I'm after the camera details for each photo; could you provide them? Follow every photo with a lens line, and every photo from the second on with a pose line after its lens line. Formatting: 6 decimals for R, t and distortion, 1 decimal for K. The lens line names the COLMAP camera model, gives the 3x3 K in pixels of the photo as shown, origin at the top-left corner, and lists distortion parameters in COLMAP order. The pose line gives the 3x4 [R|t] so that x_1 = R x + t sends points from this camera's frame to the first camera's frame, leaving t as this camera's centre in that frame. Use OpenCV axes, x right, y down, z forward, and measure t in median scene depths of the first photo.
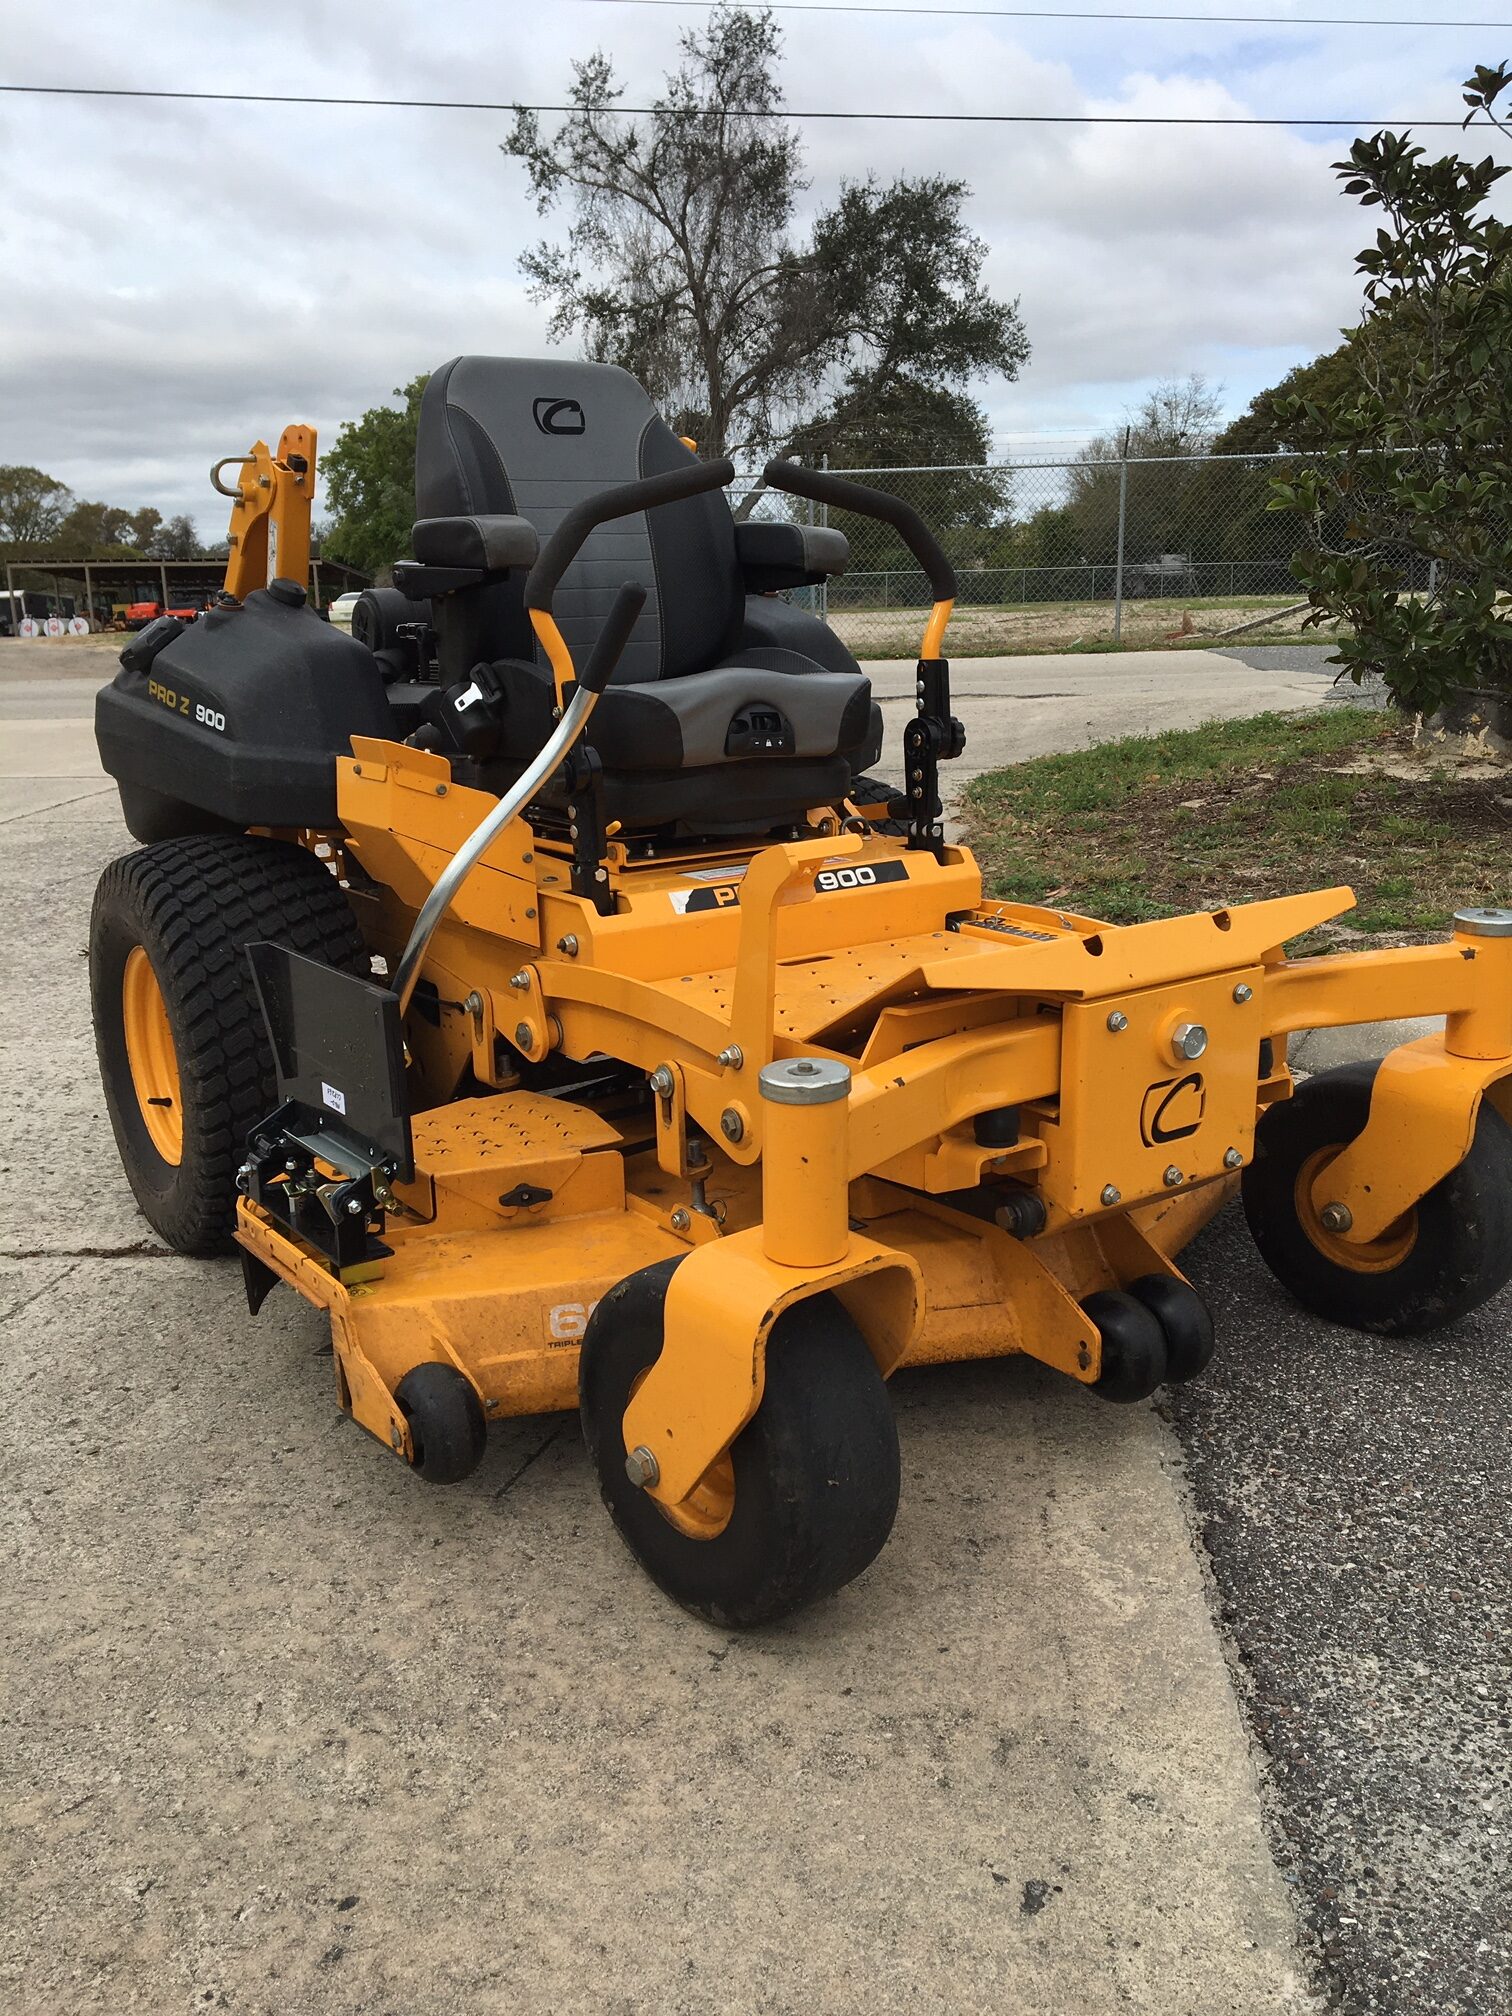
lens RADIAL K [[1715.7, 0, 747.2], [0, 1715.7, 1000.2], [0, 0, 1]] dist [0.020172, -0.009880]
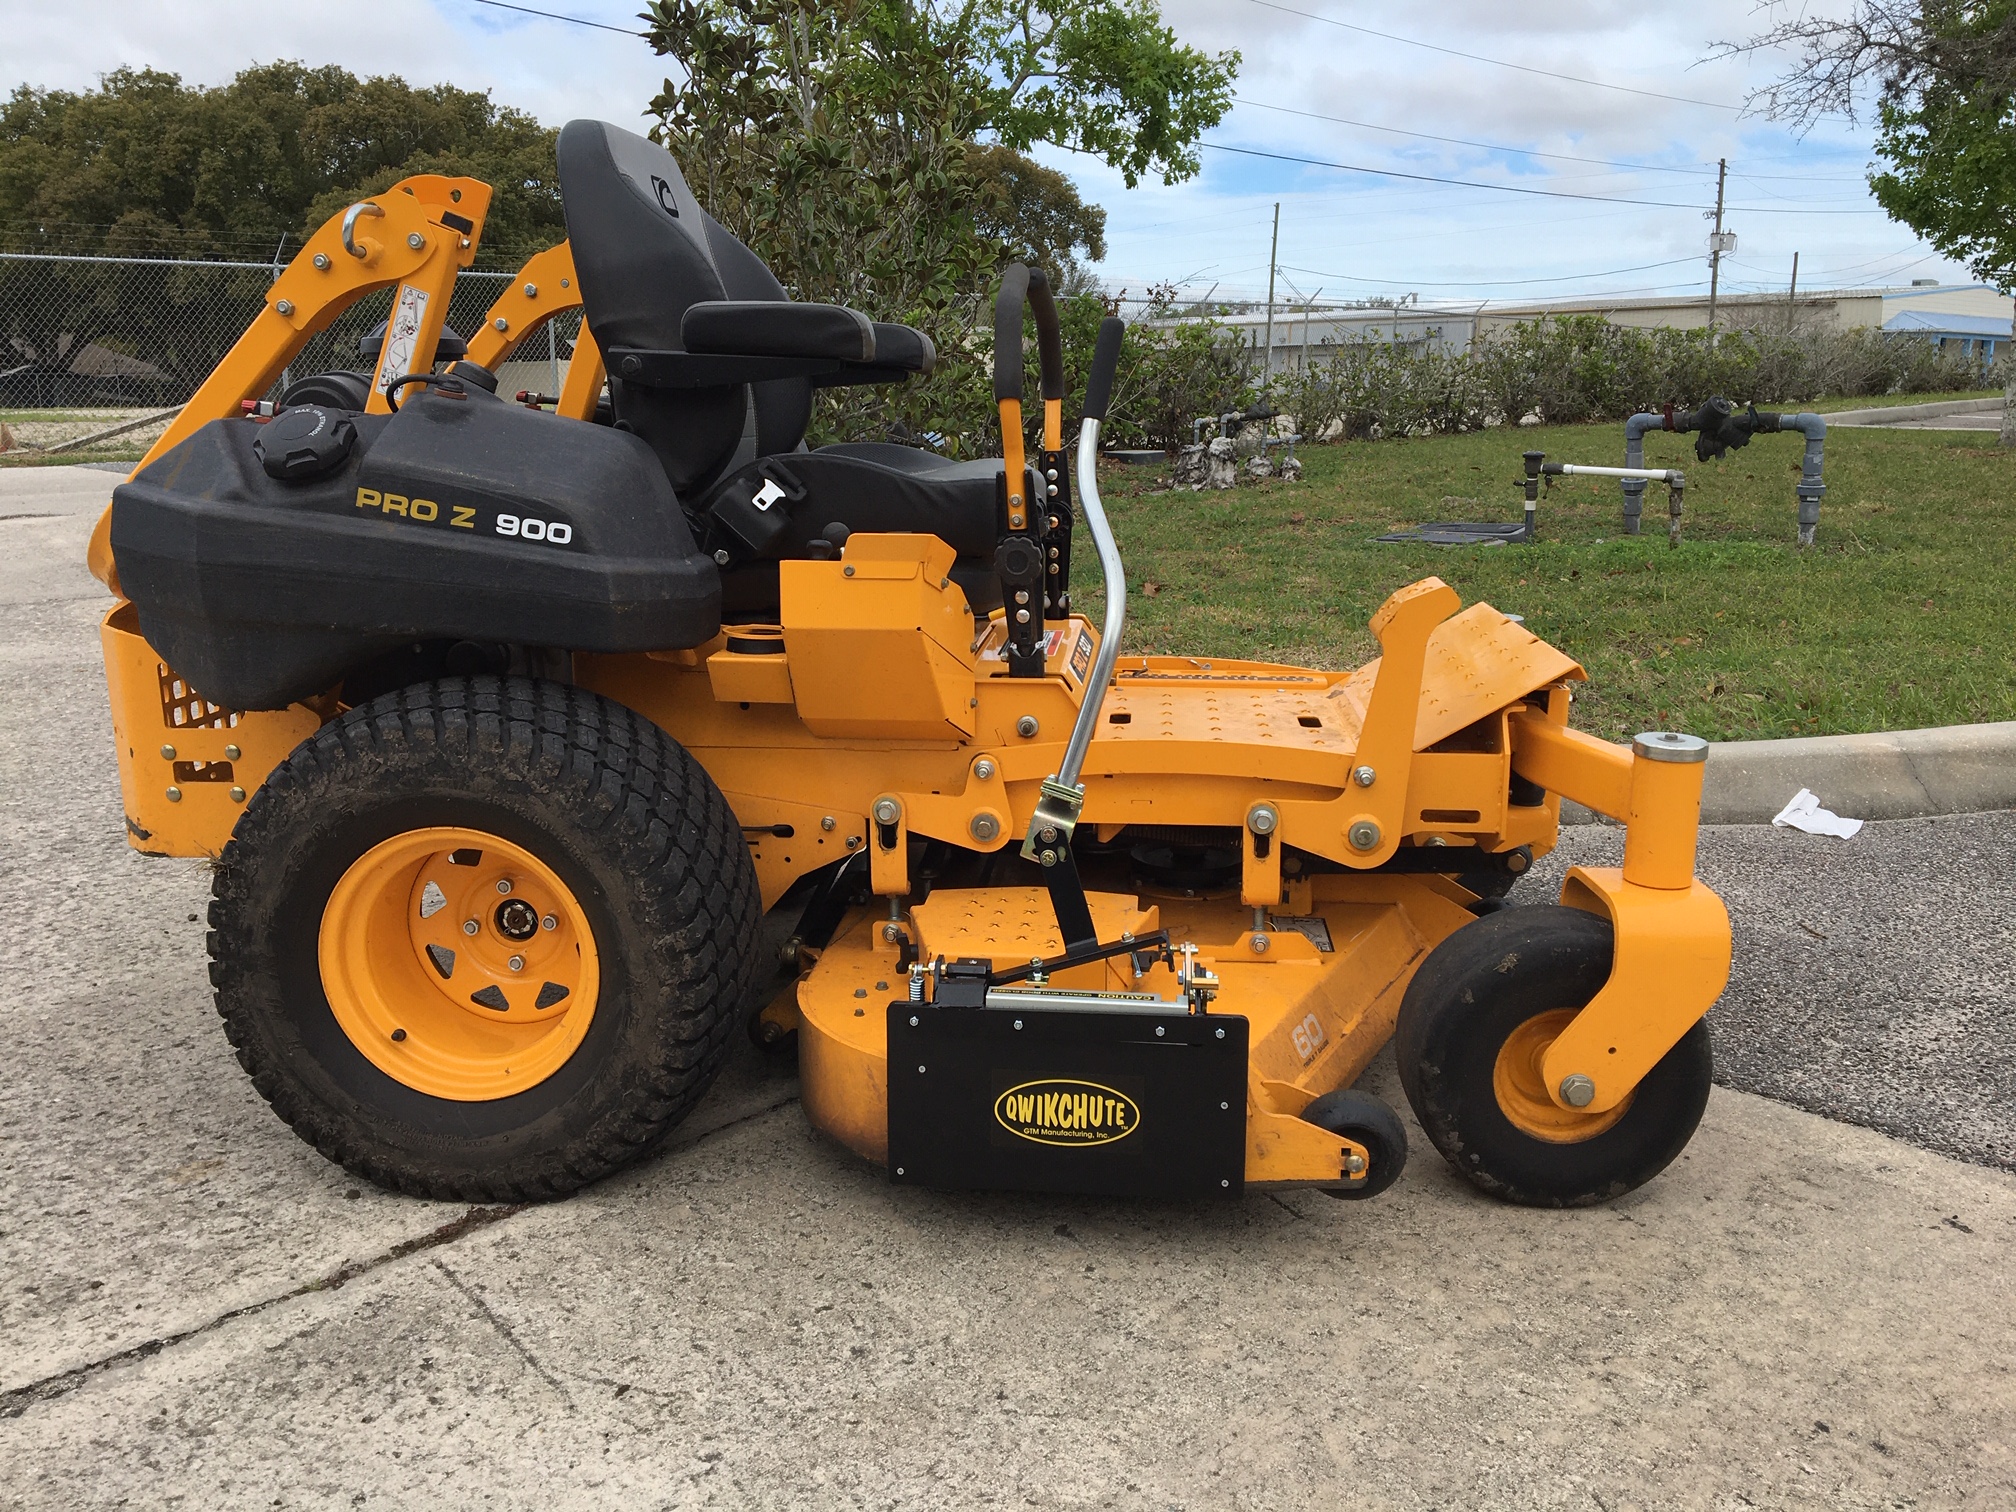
lens RADIAL K [[1715.7, 0, 996.6], [0, 1715.7, 764.4], [0, 0, 1]] dist [0.020172, -0.009880]
pose [[0.641387, -0.144031, 0.753576, -0.799832], [0.166953, 0.984884, 0.046143, -0.055725], [-0.748832, 0.096216, 0.655739, 0.314673]]
